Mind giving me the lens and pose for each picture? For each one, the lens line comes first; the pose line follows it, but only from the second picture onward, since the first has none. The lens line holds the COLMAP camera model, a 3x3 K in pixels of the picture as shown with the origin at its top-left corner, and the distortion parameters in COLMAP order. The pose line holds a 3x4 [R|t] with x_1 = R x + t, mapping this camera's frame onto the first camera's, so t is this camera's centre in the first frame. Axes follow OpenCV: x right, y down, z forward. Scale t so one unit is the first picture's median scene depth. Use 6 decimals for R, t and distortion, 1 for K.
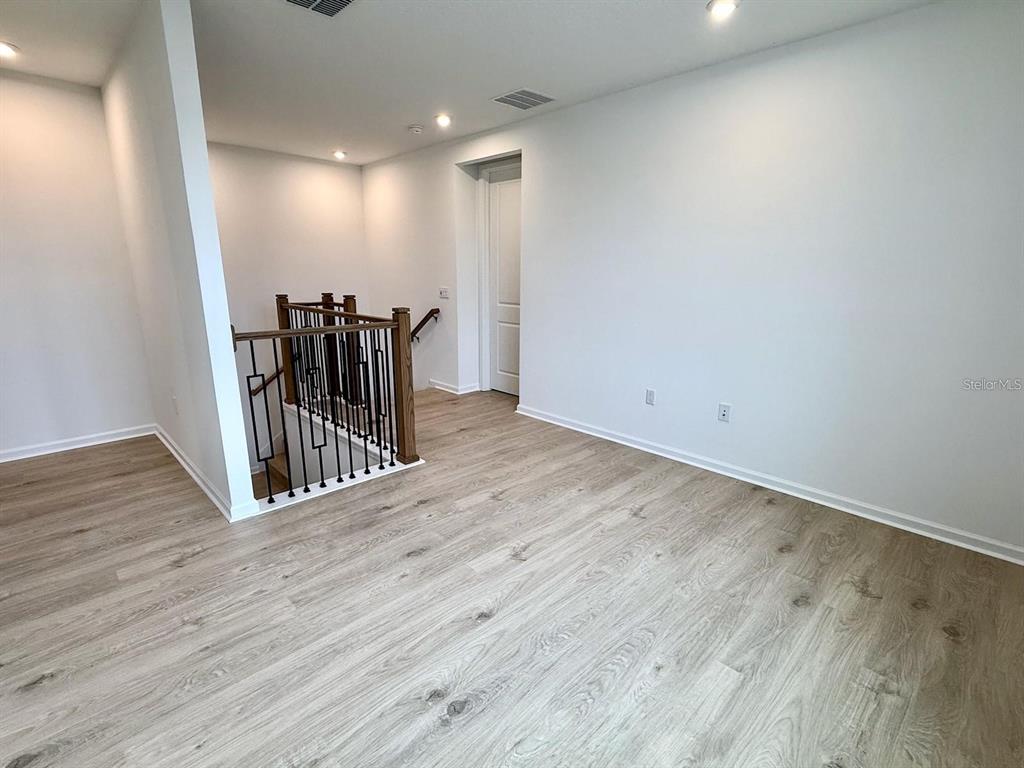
lens RADIAL K [[486.7, 0, 515.8], [0, 486.7, 385.3], [0, 0, 1]] dist [-0.001061, -0.000225]
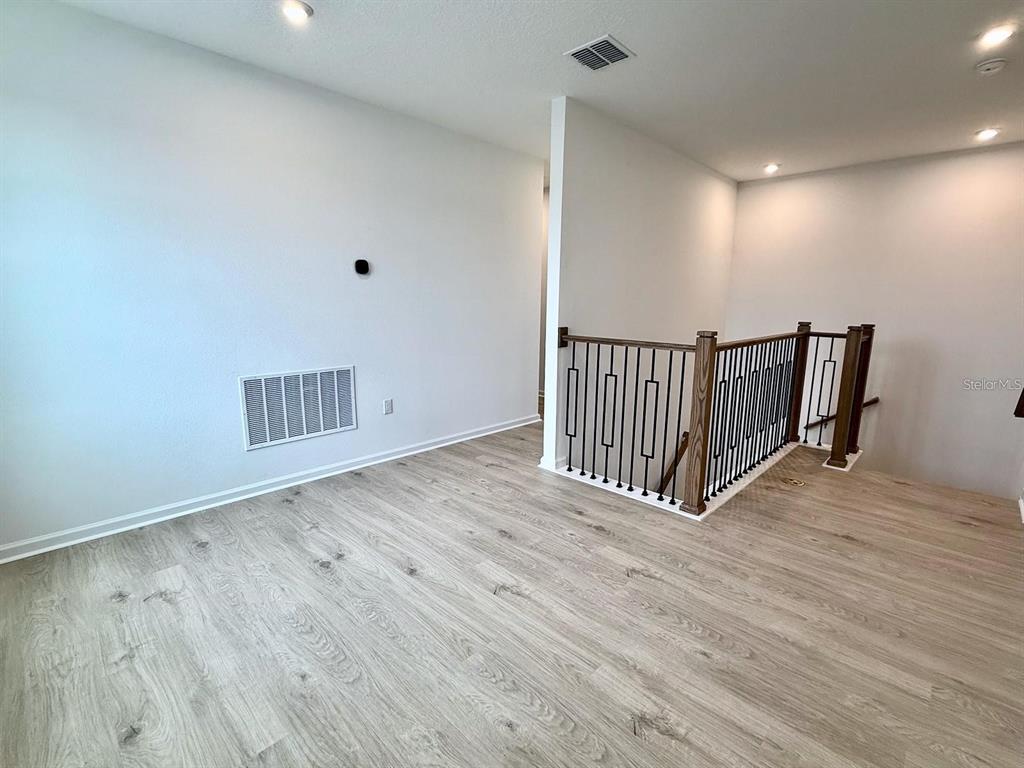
lens RADIAL K [[486.7, 0, 515.8], [0, 486.7, 385.3], [0, 0, 1]] dist [-0.001061, -0.000225]
pose [[0.027119, 0.169815, -0.985103, 0.808203], [-0.247830, 0.955841, 0.157948, -0.157143], [0.968424, 0.239855, 0.068007, 0.843014]]
